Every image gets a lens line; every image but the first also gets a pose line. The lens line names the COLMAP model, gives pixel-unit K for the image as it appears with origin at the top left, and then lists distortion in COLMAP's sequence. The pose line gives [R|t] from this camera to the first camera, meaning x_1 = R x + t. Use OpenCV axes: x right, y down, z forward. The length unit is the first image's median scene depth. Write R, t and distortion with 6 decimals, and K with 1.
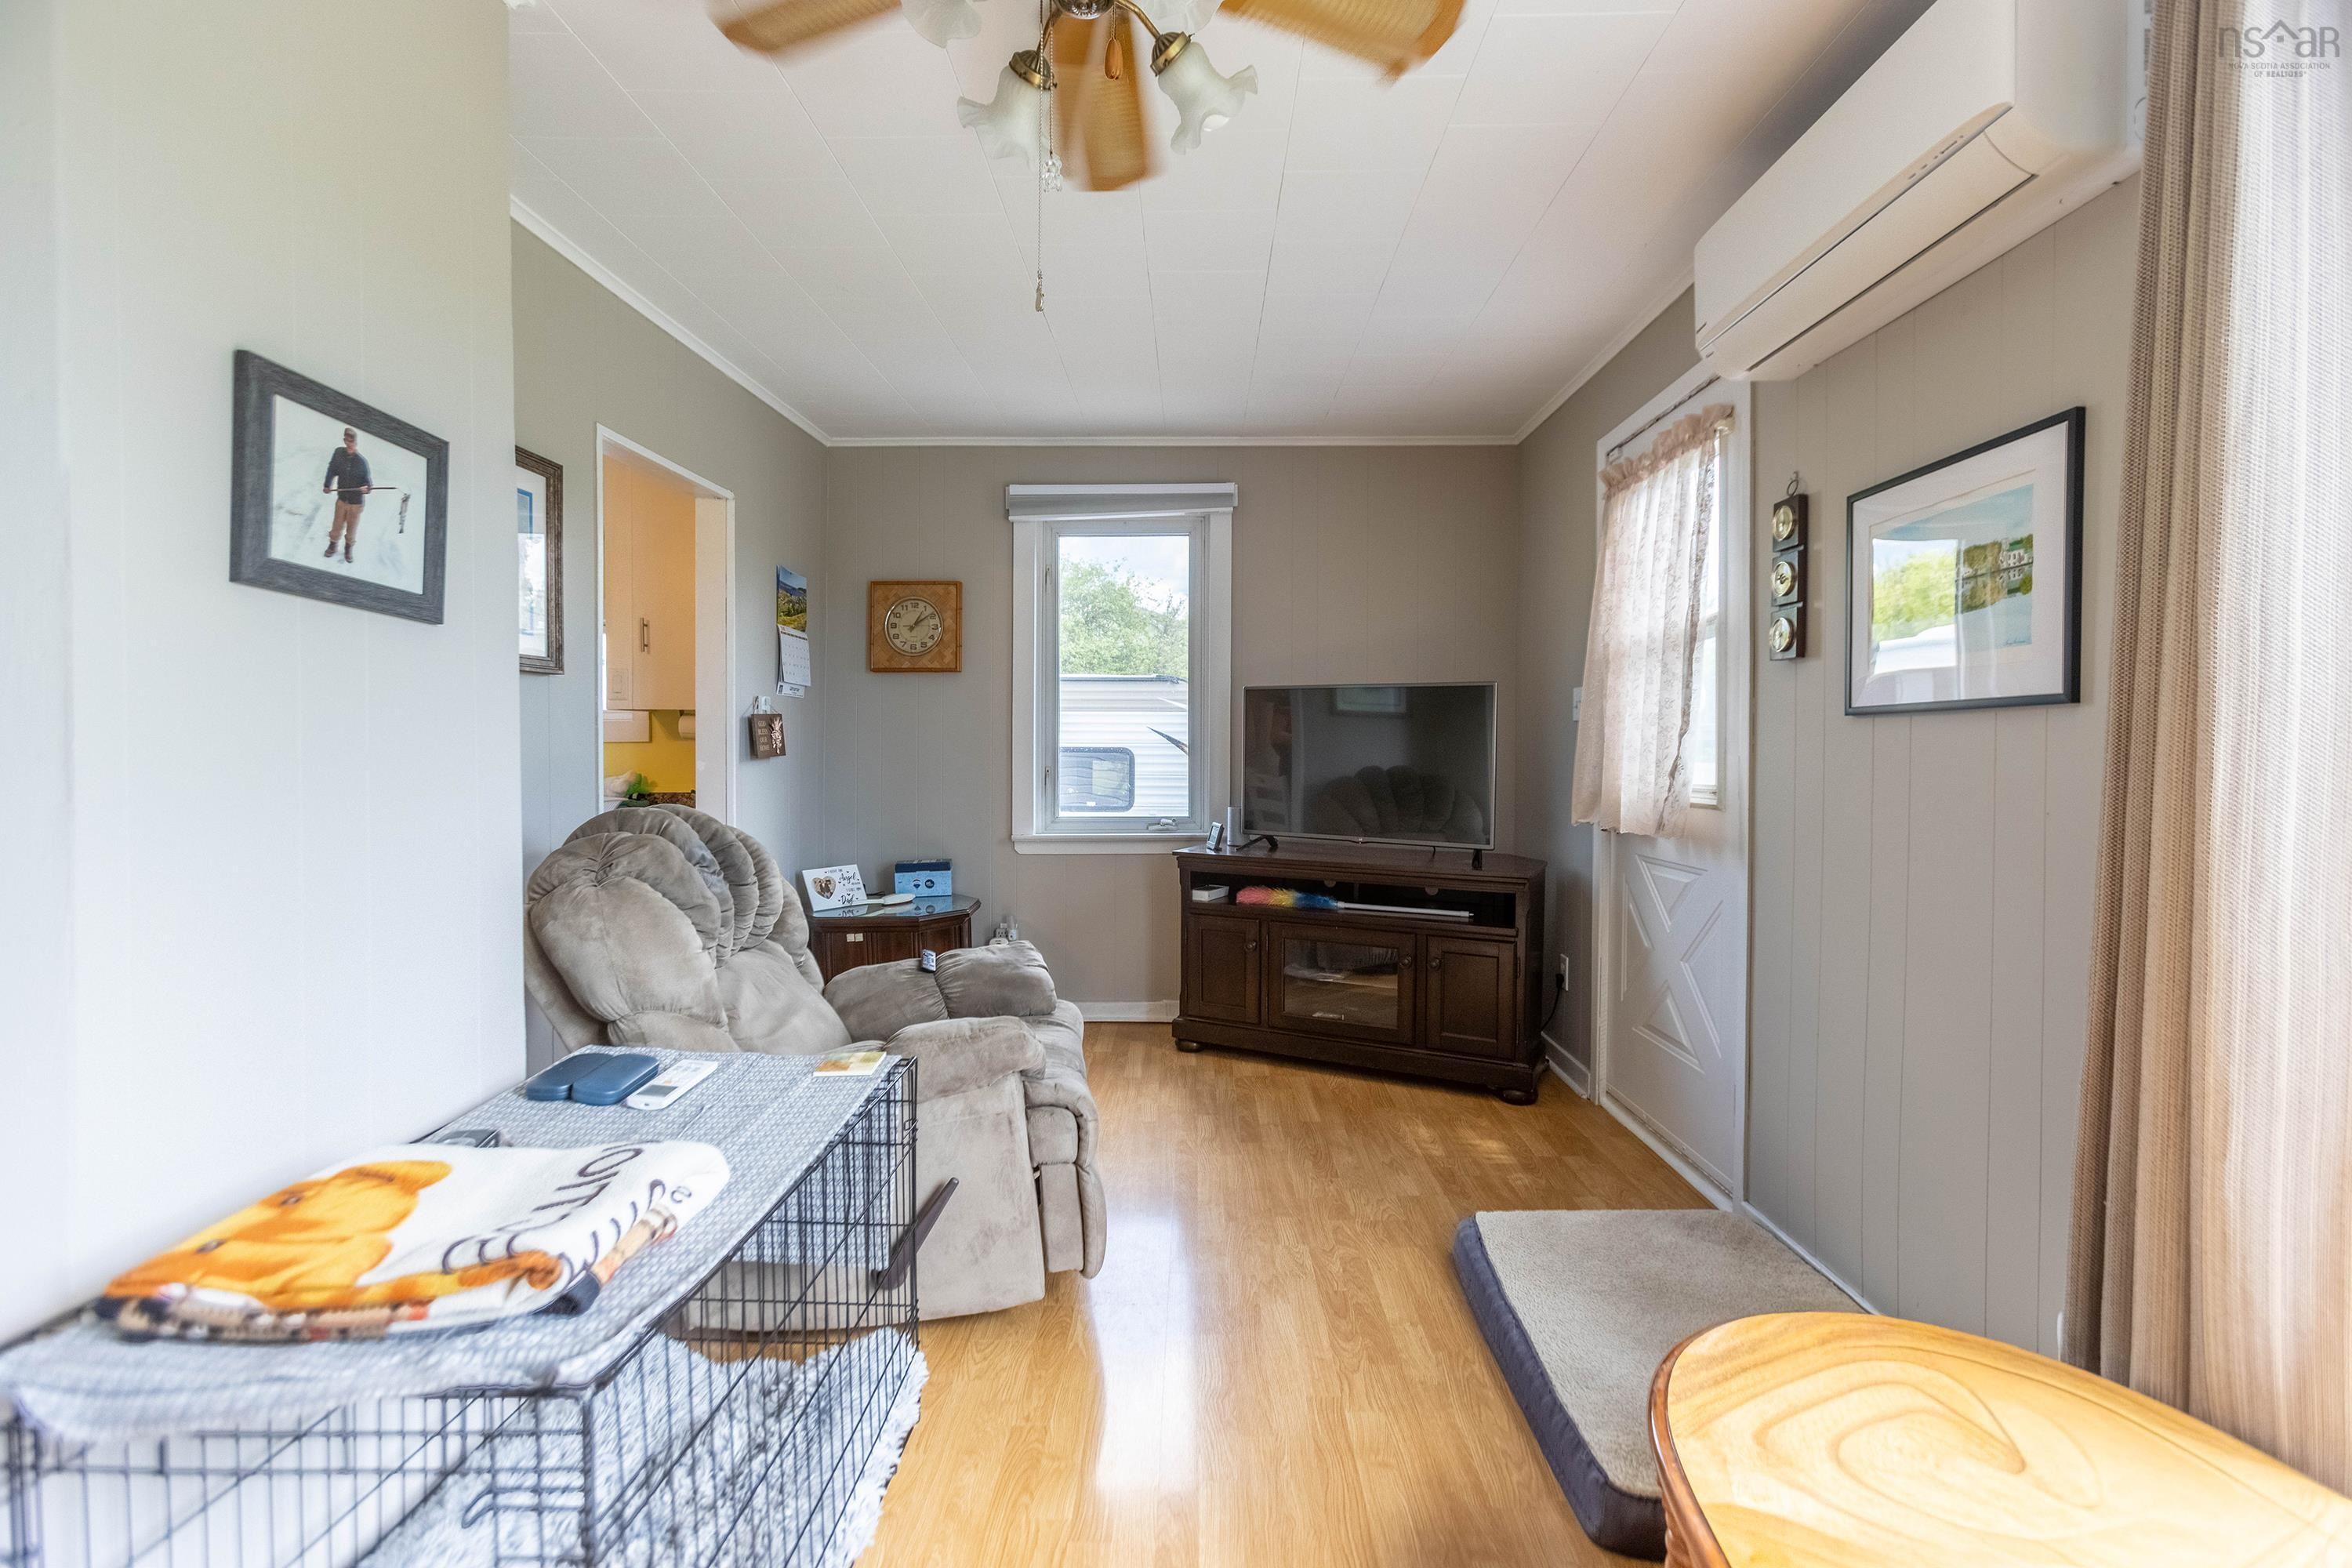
lens RADIAL K [[1034.8, 0, 1179.5], [0, 1034.8, 766.1], [0, 0, 1]] dist [-0.026140, 0.016336]
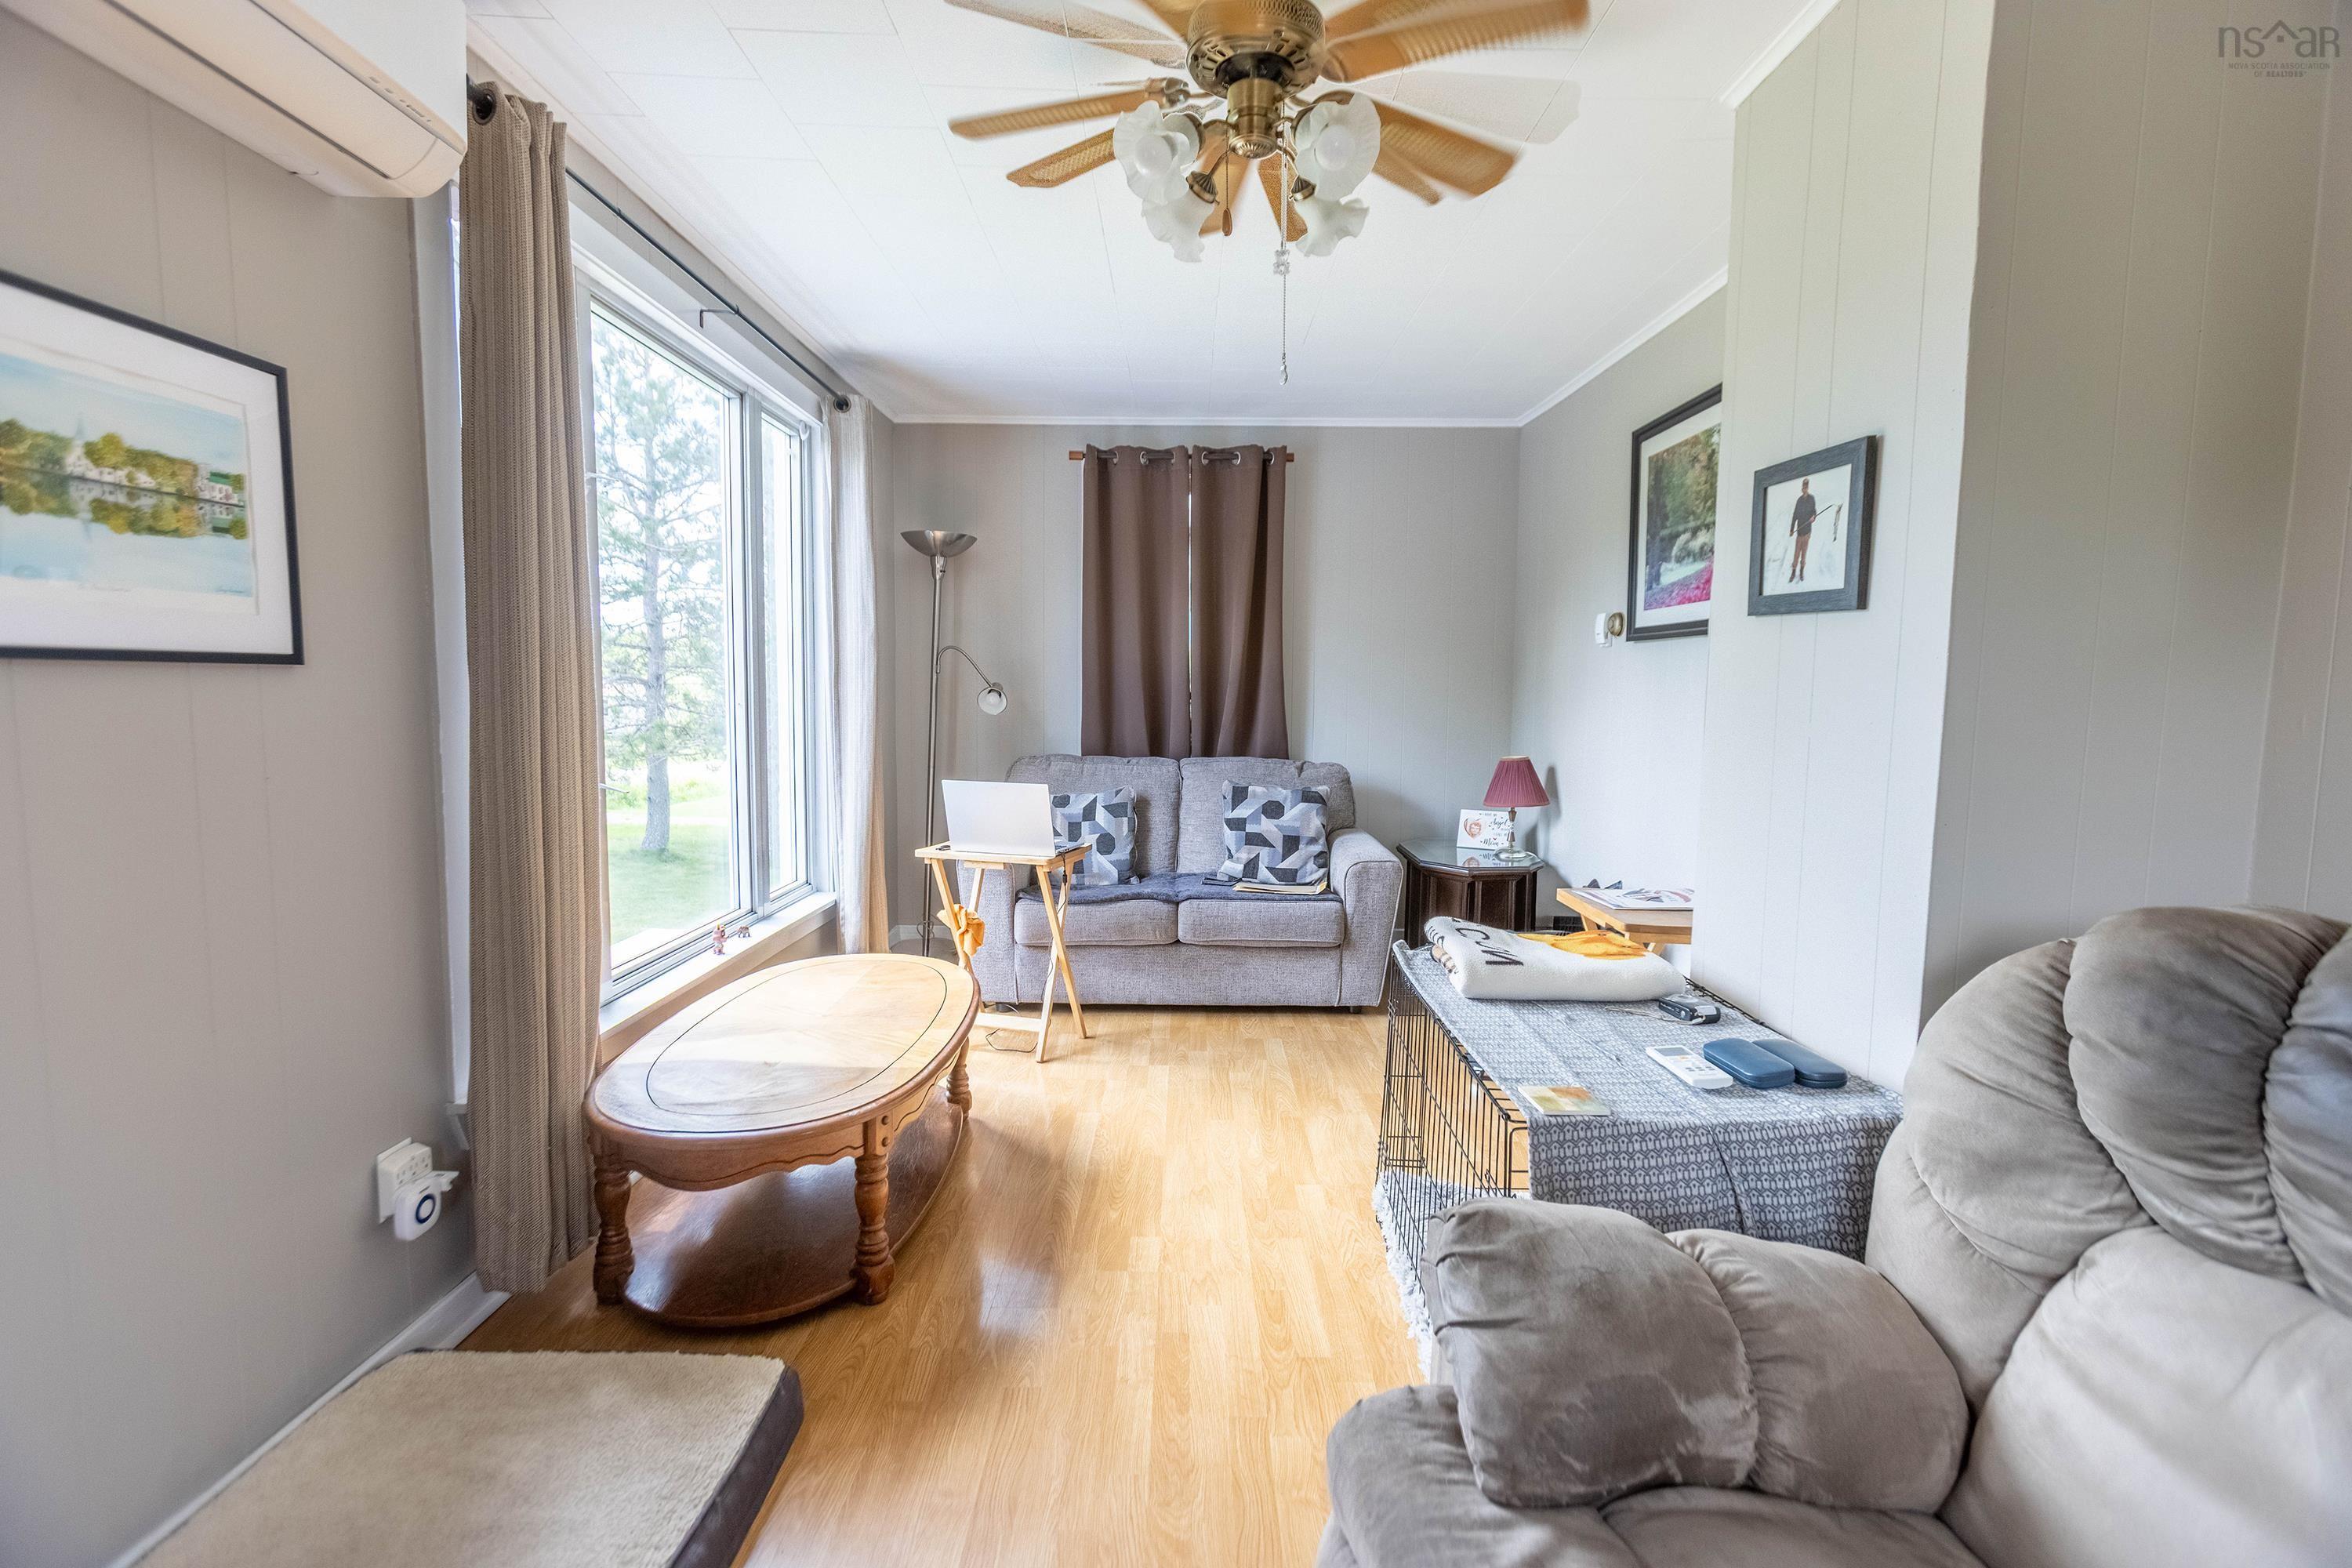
lens RADIAL K [[1034.8, 0, 1179.5], [0, 1034.8, 766.1], [0, 0, 1]] dist [-0.026140, 0.016336]
pose [[-0.999910, -0.010130, -0.008842, 0.003157], [-0.010937, 0.995265, 0.096584, -0.046637], [0.007822, 0.096672, -0.995286, 1.370675]]
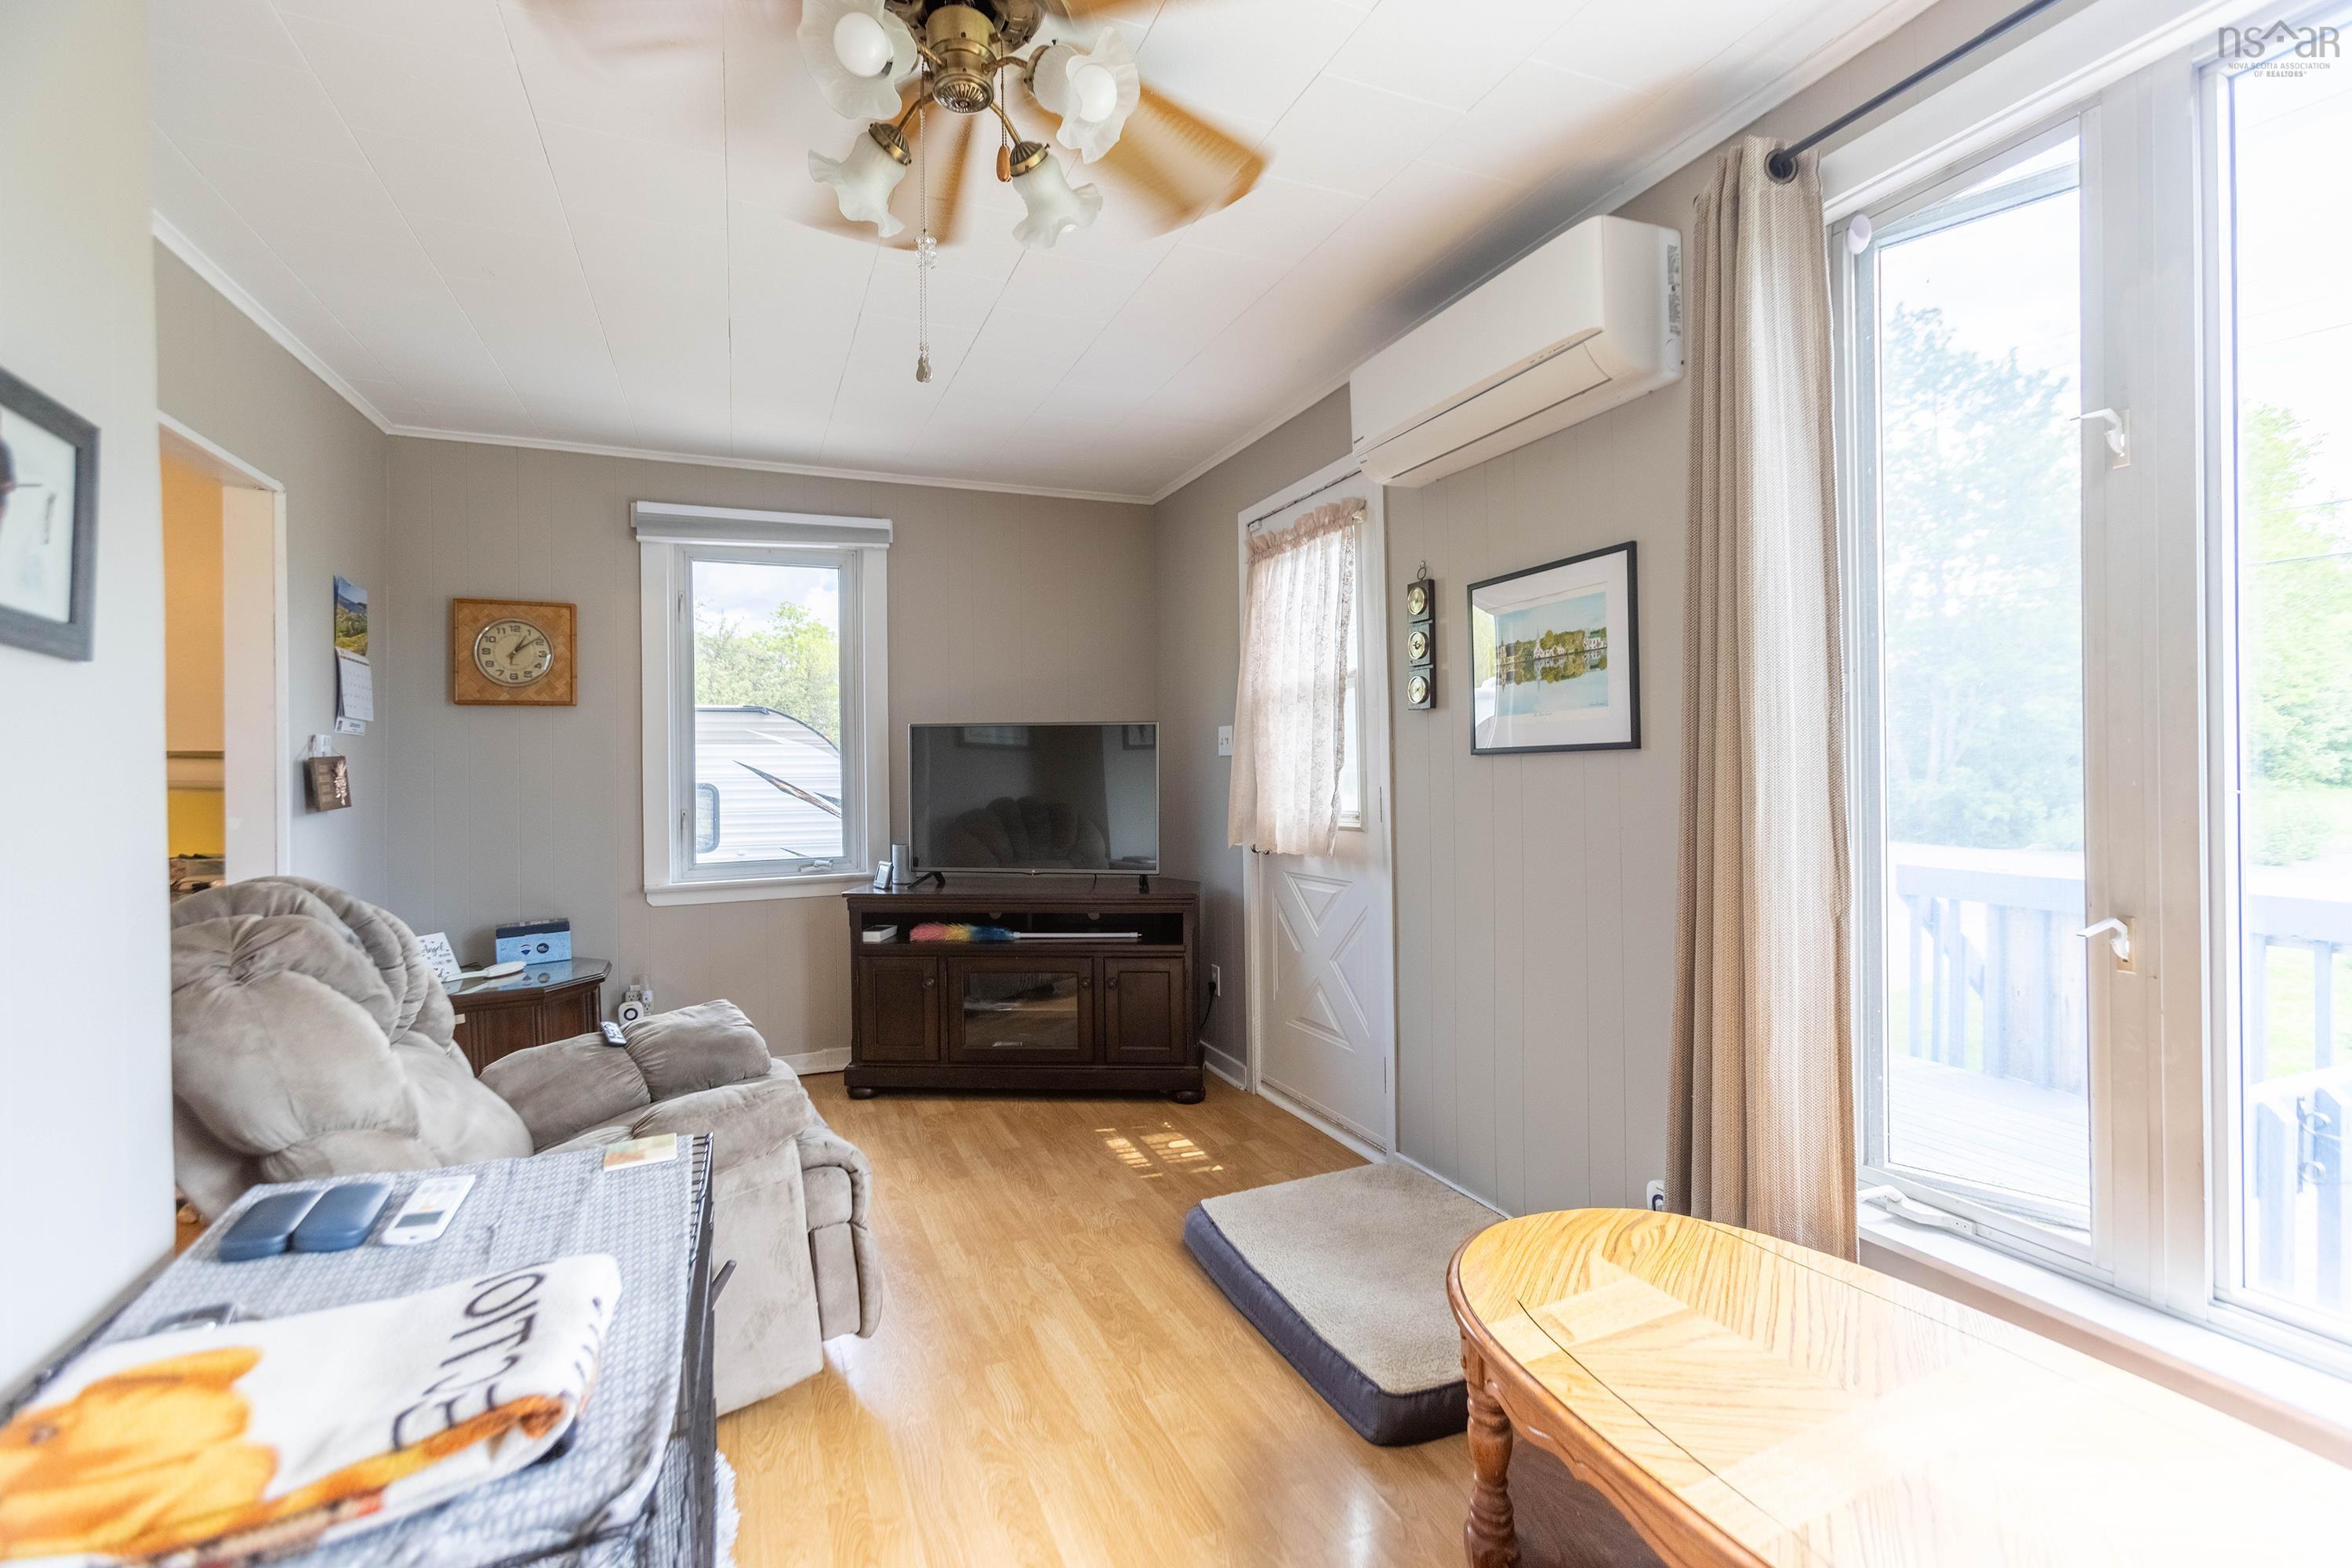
lens RADIAL K [[1027.6, 0, 1184.1], [0, 1027.6, 766.9], [0, 0, 1]] dist [-0.020380, 0.010444]
pose [[0.912107, -0.014158, 0.409707, -0.186733], [0.024621, 0.999491, -0.020273, -0.015763], [-0.409211, 0.028579, 0.911992, -0.021107]]
